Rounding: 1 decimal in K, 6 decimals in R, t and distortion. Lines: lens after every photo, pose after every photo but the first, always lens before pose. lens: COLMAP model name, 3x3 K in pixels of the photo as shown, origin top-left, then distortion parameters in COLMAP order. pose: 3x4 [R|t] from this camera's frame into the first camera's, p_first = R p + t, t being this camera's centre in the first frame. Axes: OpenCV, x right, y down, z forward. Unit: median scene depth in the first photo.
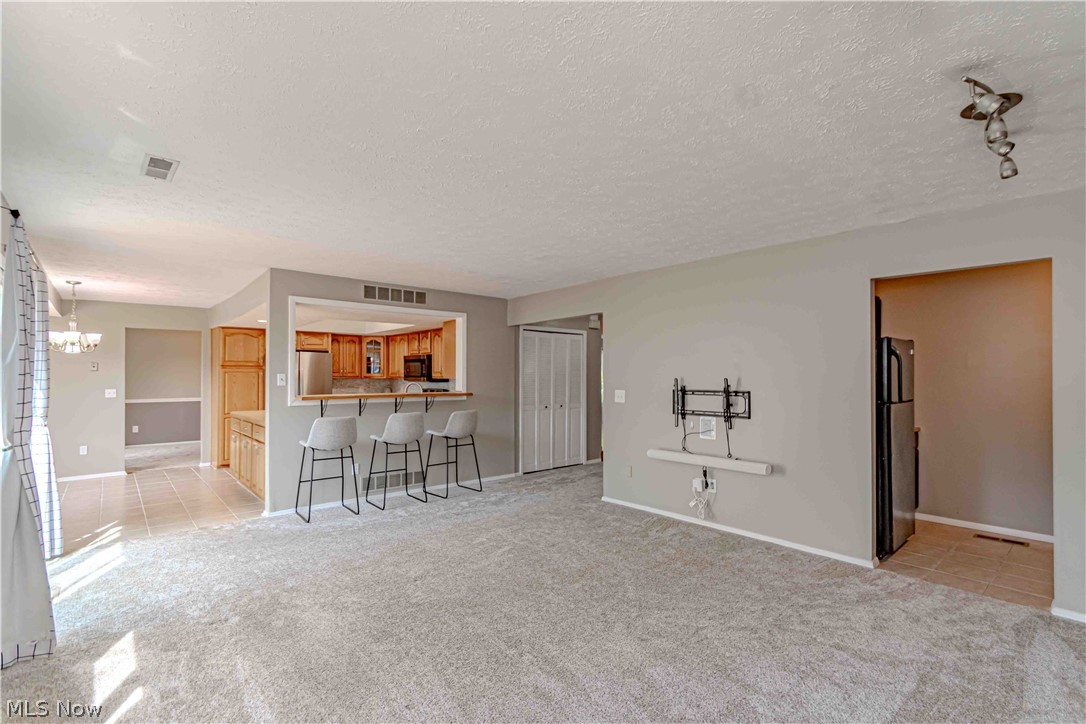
lens RADIAL K [[490.0, 0, 540.3], [0, 490.0, 366.9], [0, 0, 1]] dist [0.005921, -0.004915]
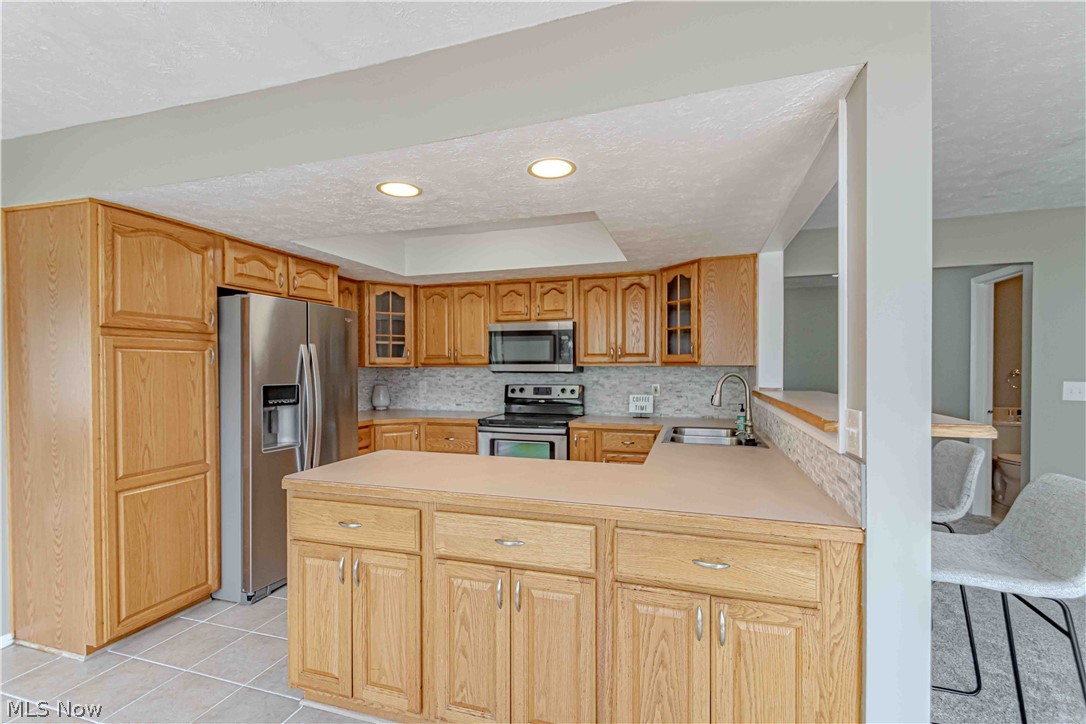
lens RADIAL K [[490.0, 0, 543.0], [0, 490.0, 371.0], [0, 0, 1]] dist [0.005921, -0.004915]
pose [[0.855715, -0.006770, 0.517403, -0.896364], [-0.007843, 0.999630, 0.026050, 0.024613], [-0.517388, -0.026350, 0.855345, 0.921908]]
